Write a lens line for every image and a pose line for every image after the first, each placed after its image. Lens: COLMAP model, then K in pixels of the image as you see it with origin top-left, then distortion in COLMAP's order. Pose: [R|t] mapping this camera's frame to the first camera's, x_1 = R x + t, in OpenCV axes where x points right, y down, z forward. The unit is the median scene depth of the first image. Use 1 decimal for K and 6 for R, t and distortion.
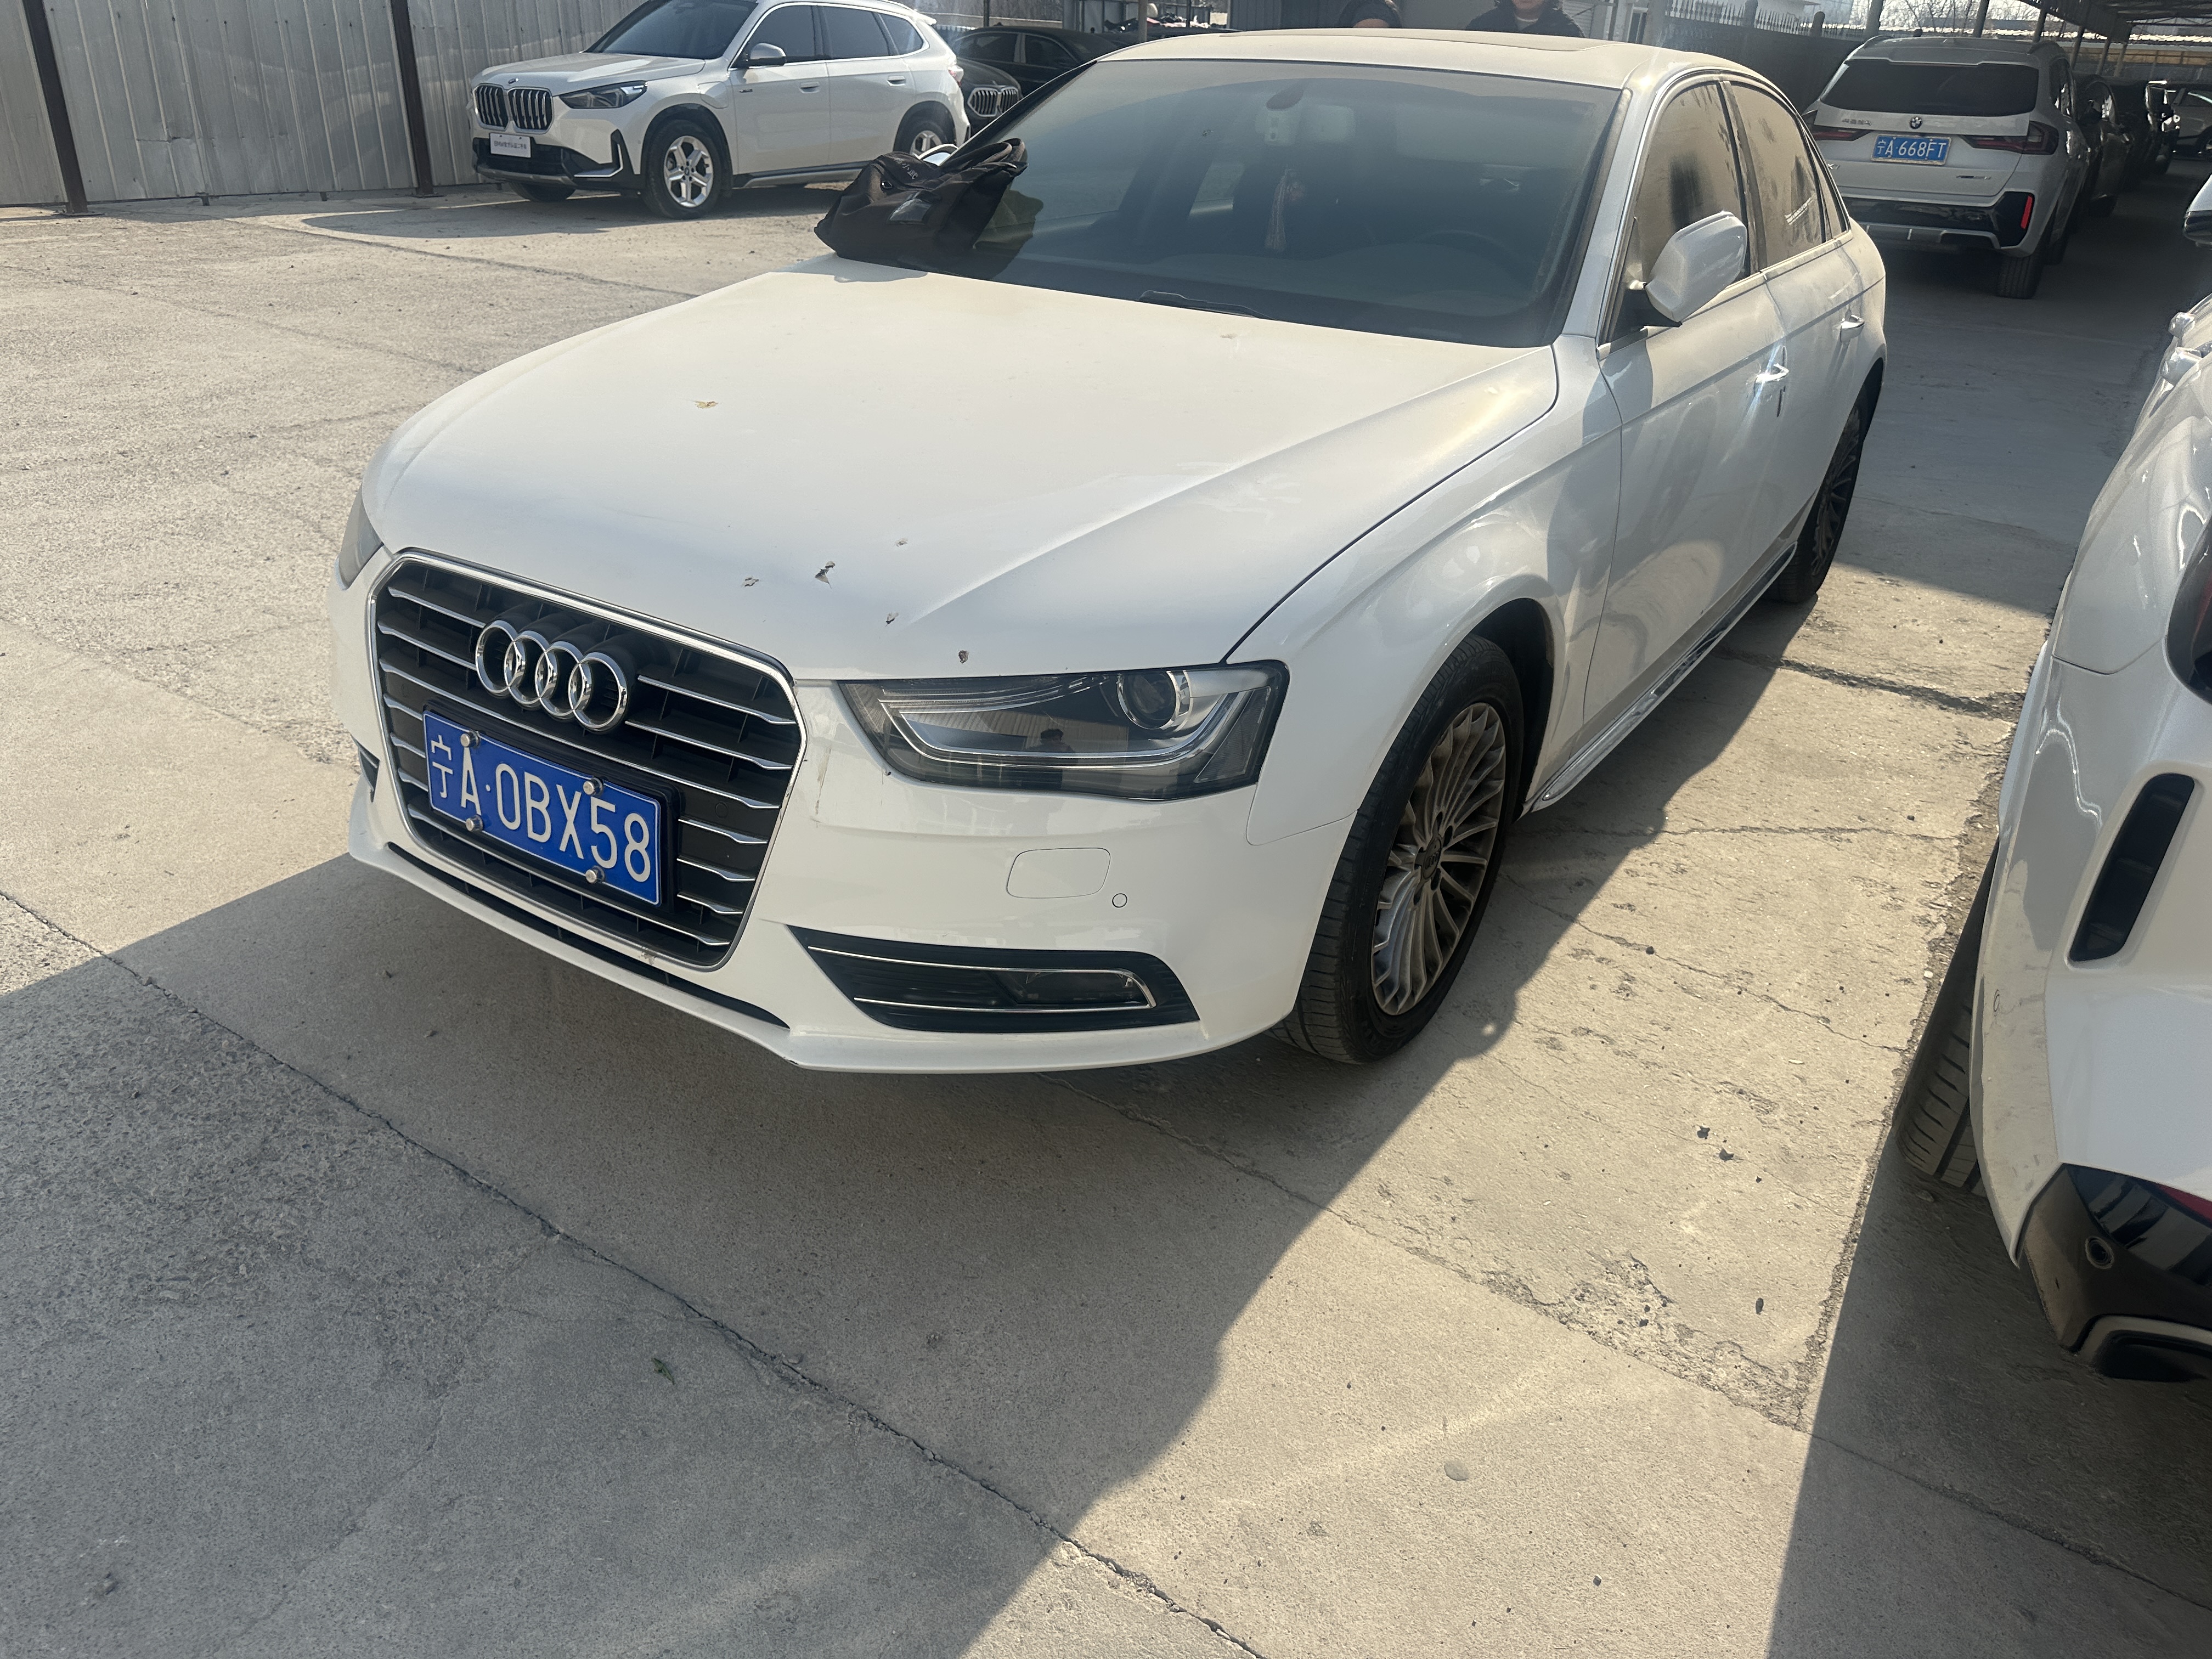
lens RADIAL K [[1666.5, 0, 1118.4], [0, 1666.5, 669.6], [0, 0, 1]] dist [0.039138, -0.074812]
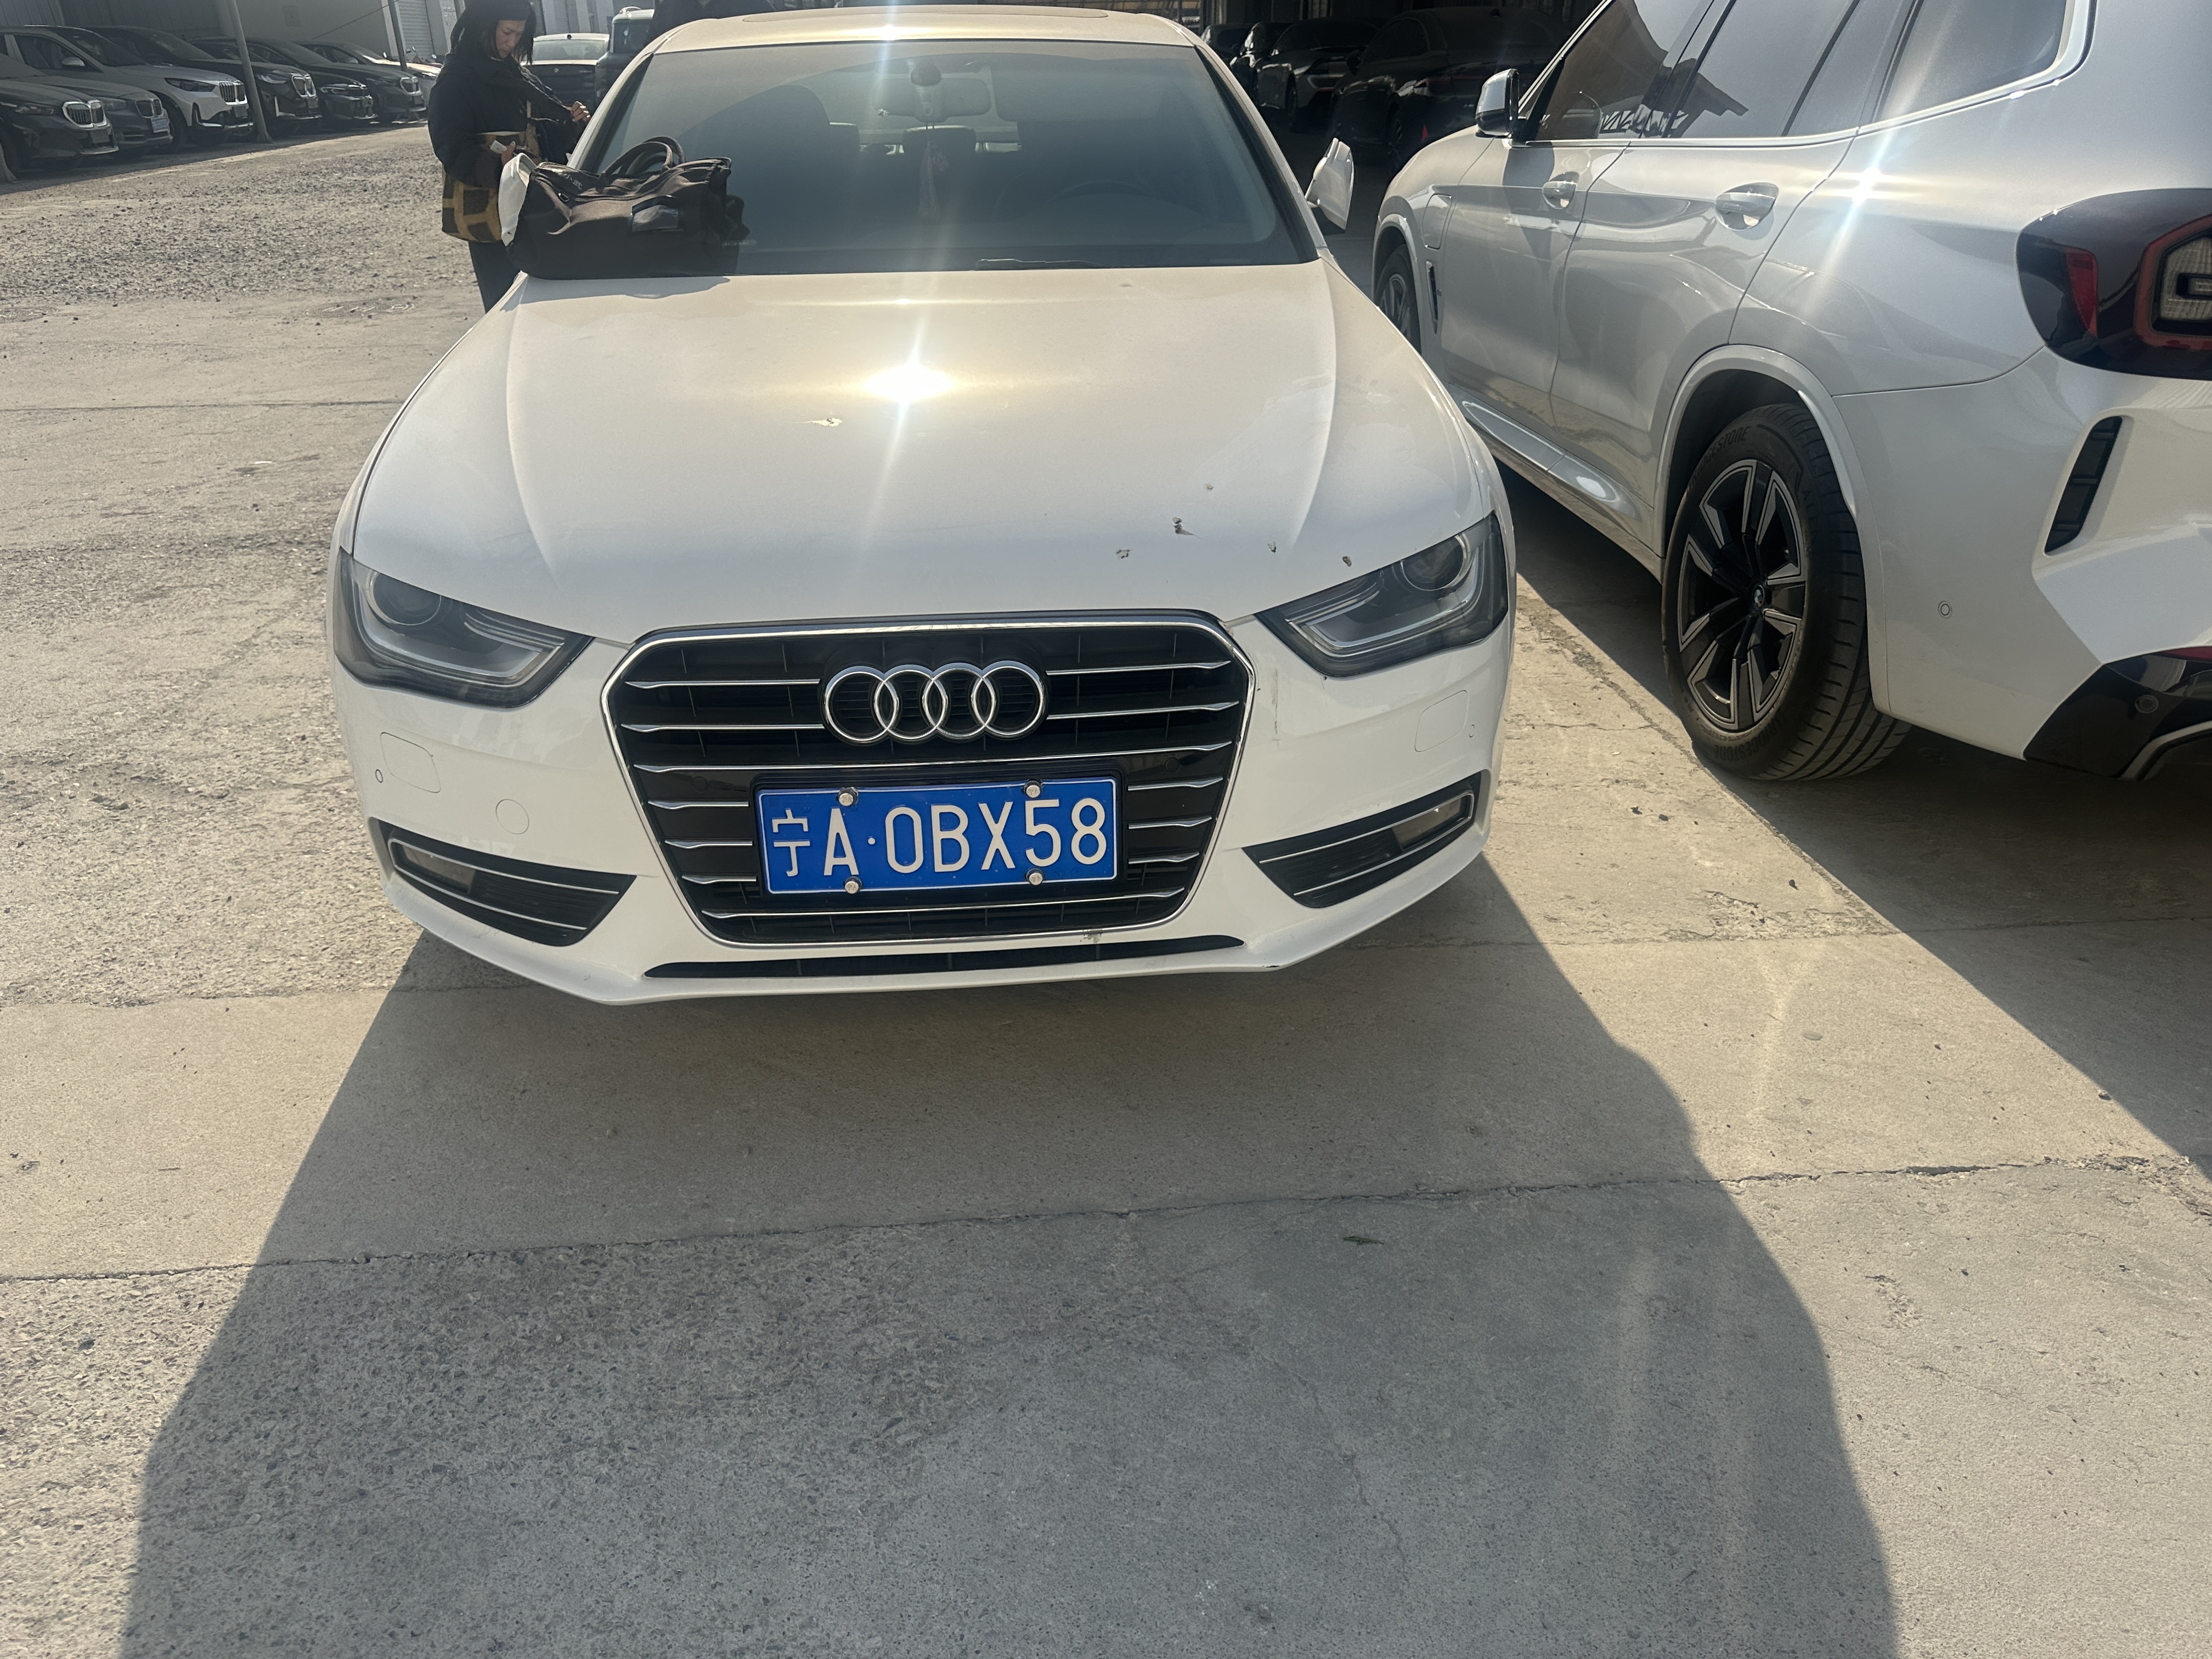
lens RADIAL K [[1666.5, 0, 1118.4], [0, 1666.5, 669.6], [0, 0, 1]] dist [0.039138, -0.074812]
pose [[0.787948, -0.271621, 0.552593, -0.817204], [0.260195, 0.960260, 0.100989, -0.088096], [-0.558064, 0.064208, 0.827310, 0.137629]]
